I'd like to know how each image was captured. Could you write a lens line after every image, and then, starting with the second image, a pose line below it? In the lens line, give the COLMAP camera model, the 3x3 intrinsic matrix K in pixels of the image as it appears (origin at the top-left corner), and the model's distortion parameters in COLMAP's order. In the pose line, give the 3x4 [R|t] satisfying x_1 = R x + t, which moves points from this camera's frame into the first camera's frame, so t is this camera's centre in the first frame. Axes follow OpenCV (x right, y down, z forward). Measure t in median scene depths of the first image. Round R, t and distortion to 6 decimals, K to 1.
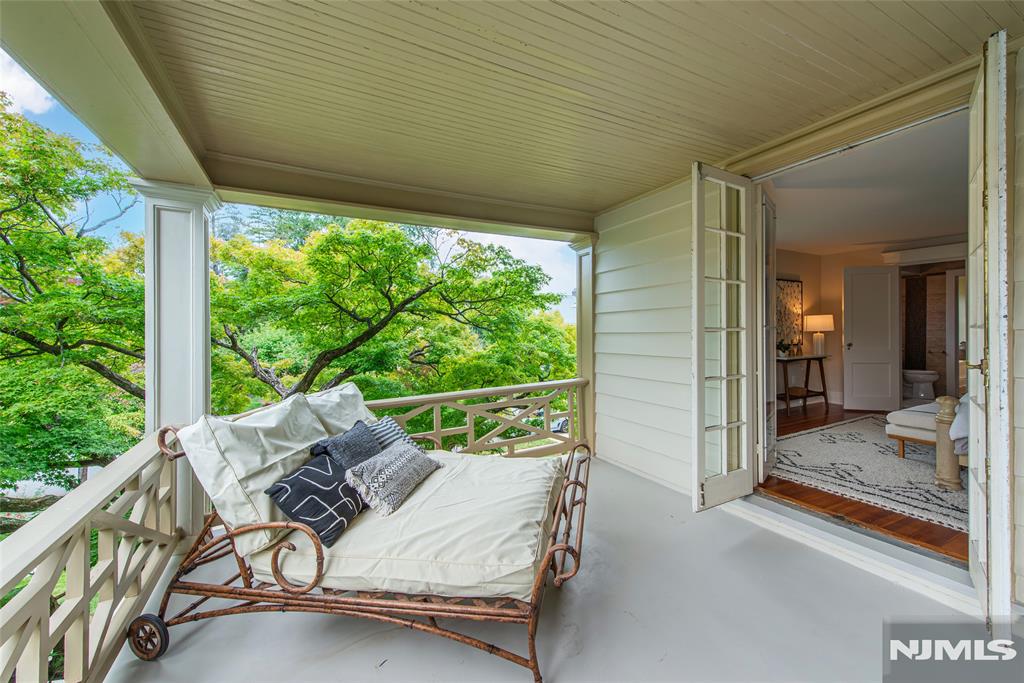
lens RADIAL K [[404.8, 0, 512.0], [0, 404.8, 341.5], [0, 0, 1]] dist [0.012234, -0.000227]
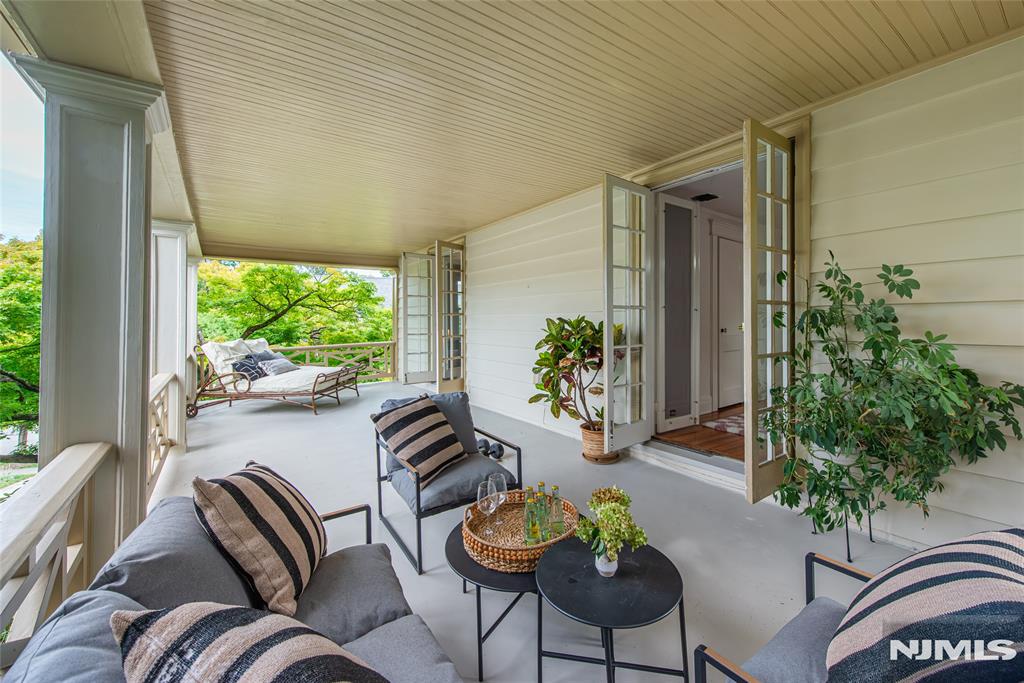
lens RADIAL K [[401.3, 0, 513.1], [0, 401.3, 324.5], [0, 0, 1]] dist [0.000308, -0.000022]
pose [[0.988643, 0.000720, 0.150280, 0.492622], [0.001633, 0.999878, -0.015530, 0.046535], [-0.150273, 0.015599, 0.988521, -1.088183]]
